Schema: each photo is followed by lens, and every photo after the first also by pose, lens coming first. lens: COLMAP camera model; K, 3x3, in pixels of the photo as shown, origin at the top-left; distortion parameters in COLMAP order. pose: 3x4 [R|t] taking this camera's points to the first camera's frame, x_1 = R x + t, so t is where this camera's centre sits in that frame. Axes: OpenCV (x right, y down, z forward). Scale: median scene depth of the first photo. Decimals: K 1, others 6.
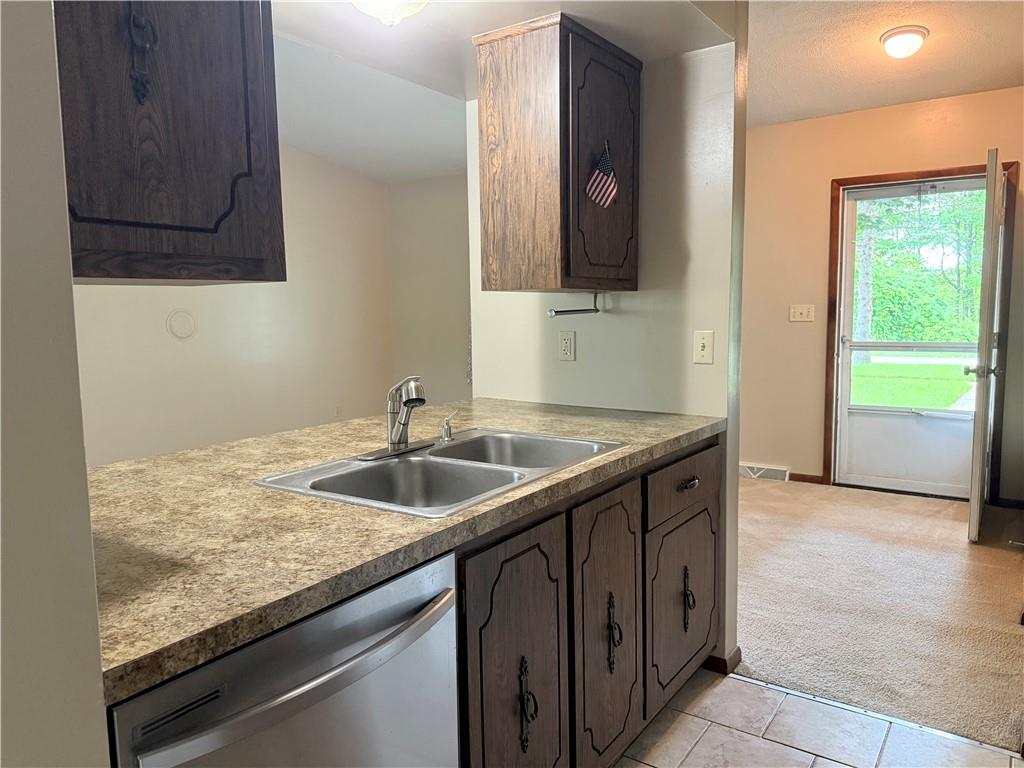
lens RADIAL K [[732.4, 0, 512.0], [0, 732.4, 384.0], [0, 0, 1]] dist [0.081576, -0.096620]
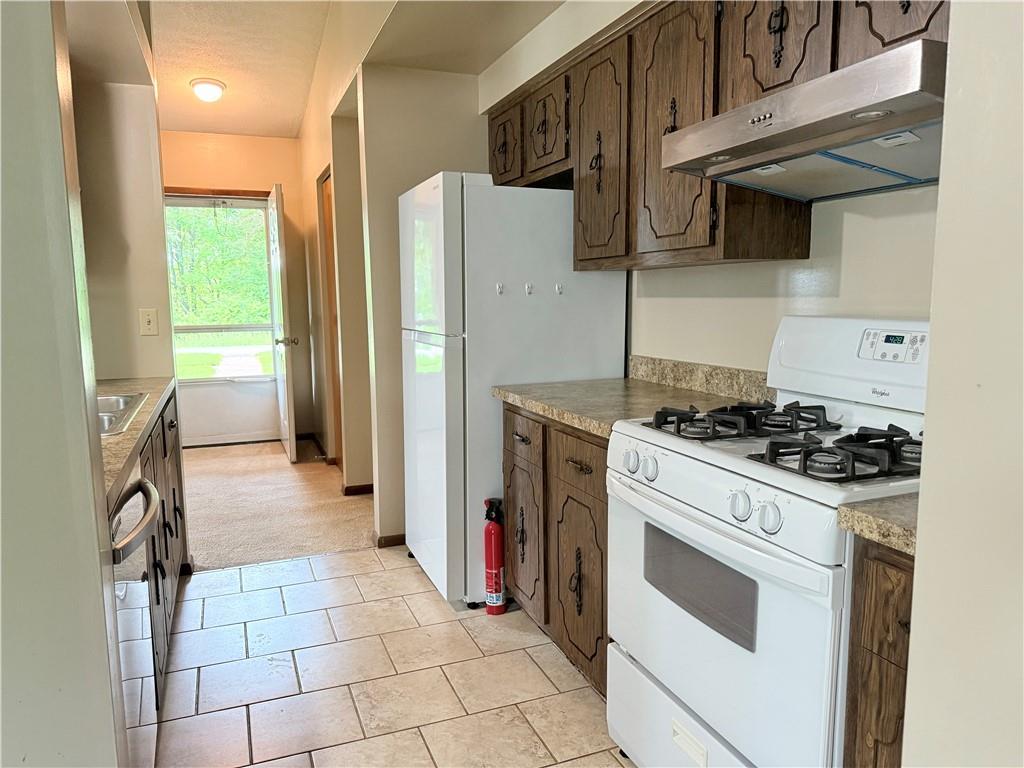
lens RADIAL K [[725.8, 0, 511.9], [0, 725.8, 394.5], [0, 0, 1]] dist [0.072574, -0.085647]
pose [[0.560625, -0.106343, 0.821213, -0.279392], [0.090270, 0.993658, 0.067048, 0.028334], [-0.823135, 0.036542, 0.566669, -0.135570]]
